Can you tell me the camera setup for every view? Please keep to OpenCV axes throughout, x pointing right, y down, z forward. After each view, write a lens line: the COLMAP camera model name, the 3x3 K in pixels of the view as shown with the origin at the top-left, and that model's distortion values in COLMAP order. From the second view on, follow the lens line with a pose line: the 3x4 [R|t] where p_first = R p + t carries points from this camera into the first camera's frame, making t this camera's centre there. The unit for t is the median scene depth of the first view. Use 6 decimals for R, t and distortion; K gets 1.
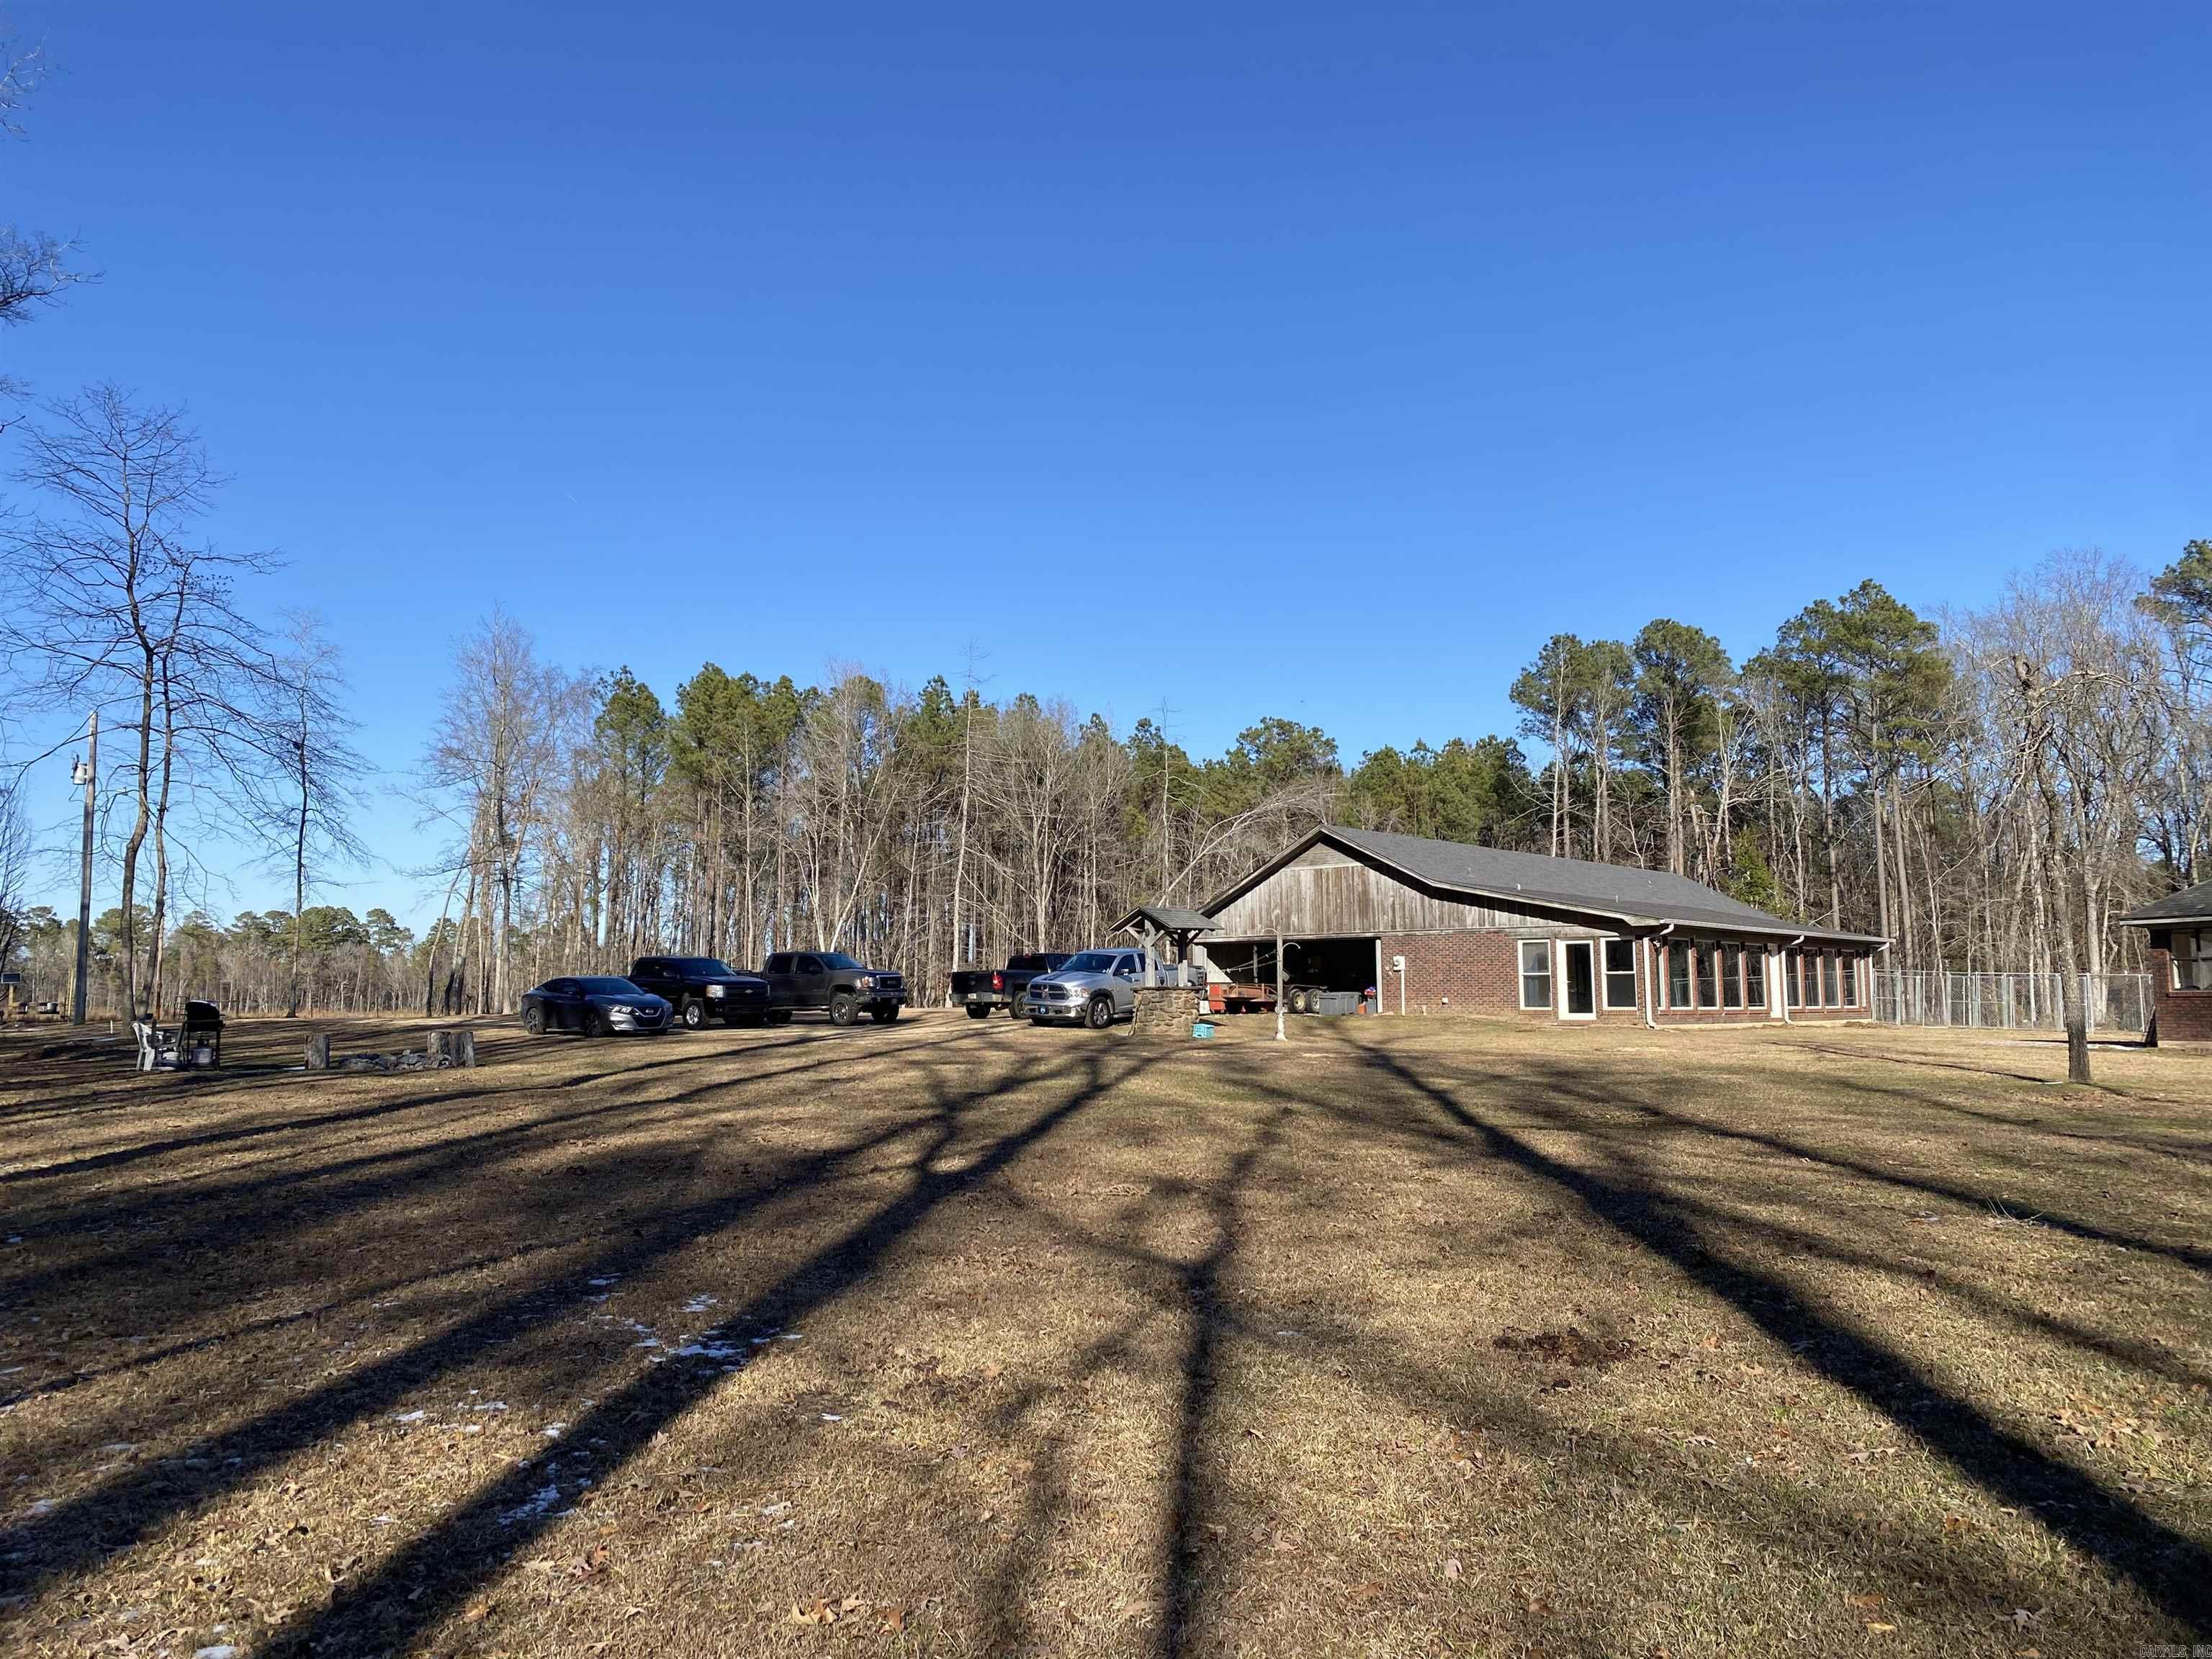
lens RADIAL K [[1663.1, 0, 1113.4], [0, 1663.1, 834.5], [0, 0, 1]] dist [0.009179, 0.020982]
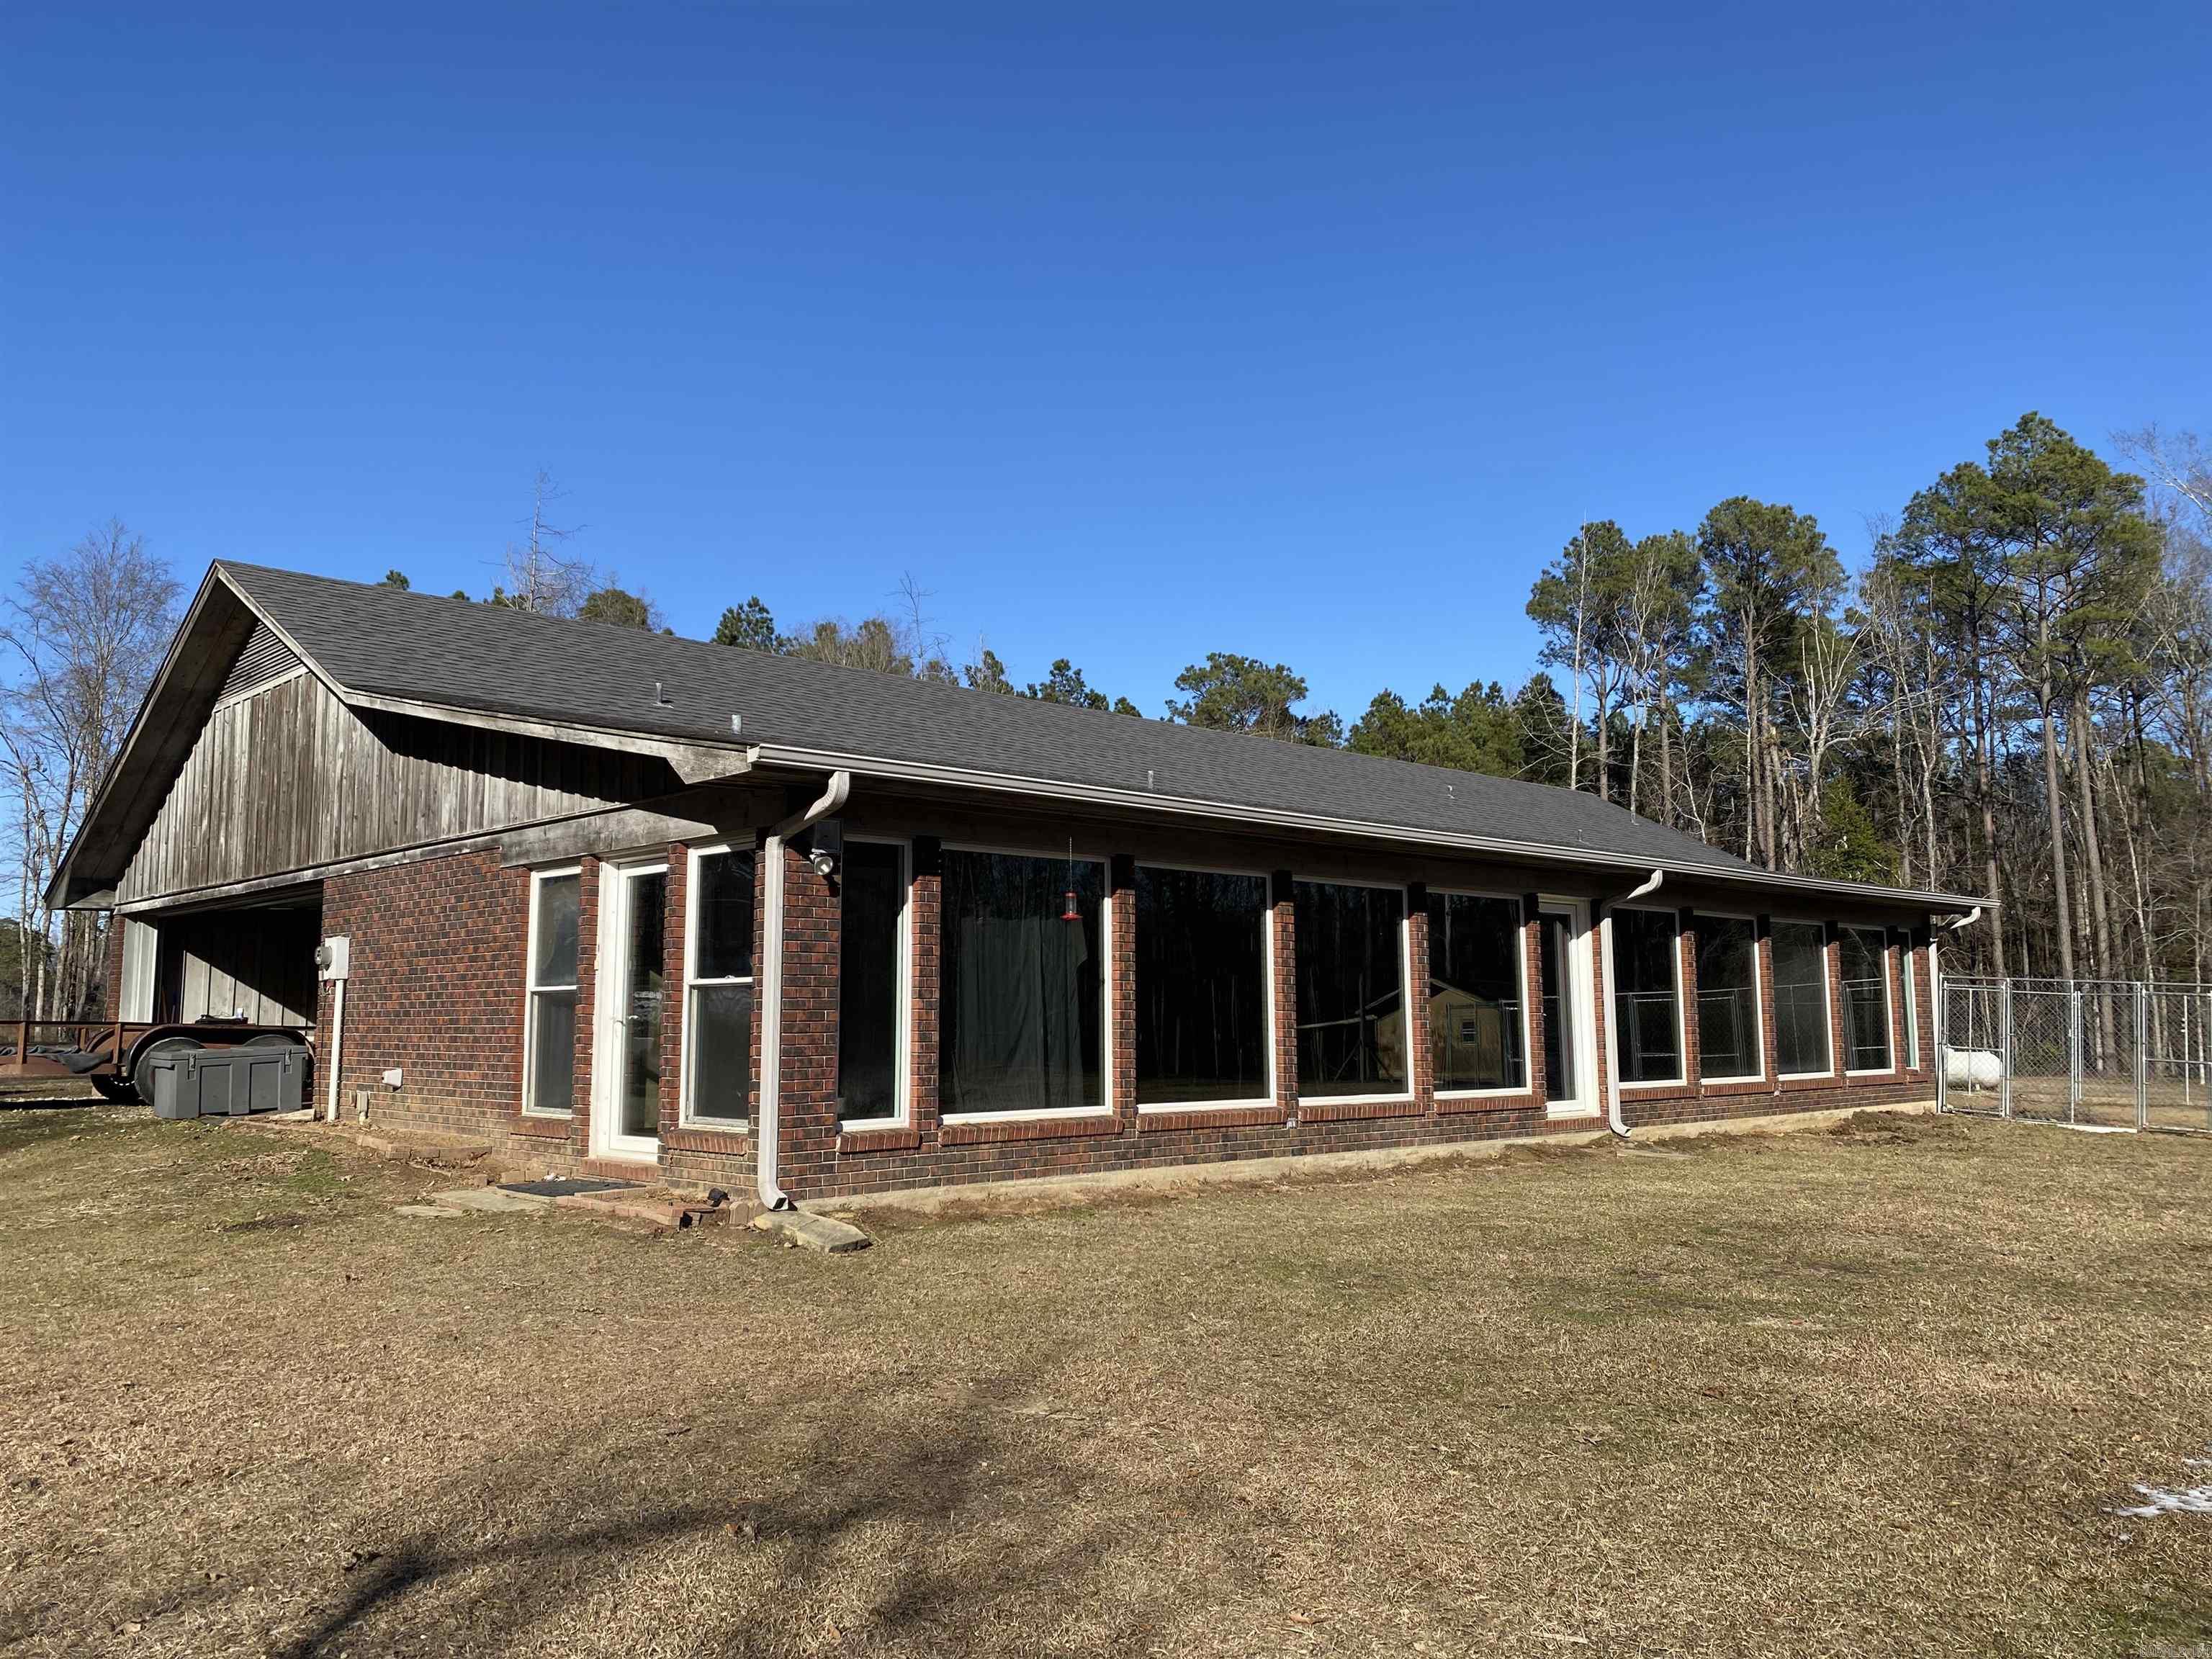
lens RADIAL K [[1663.1, 0, 1097.2], [0, 1663.1, 823.7], [0, 0, 1]] dist [0.009179, 0.020982]
pose [[0.994290, -0.010333, -0.106207, 0.128602], [0.008768, 0.999846, -0.015191, 0.021075], [0.106348, 0.014173, 0.994228, 0.251210]]
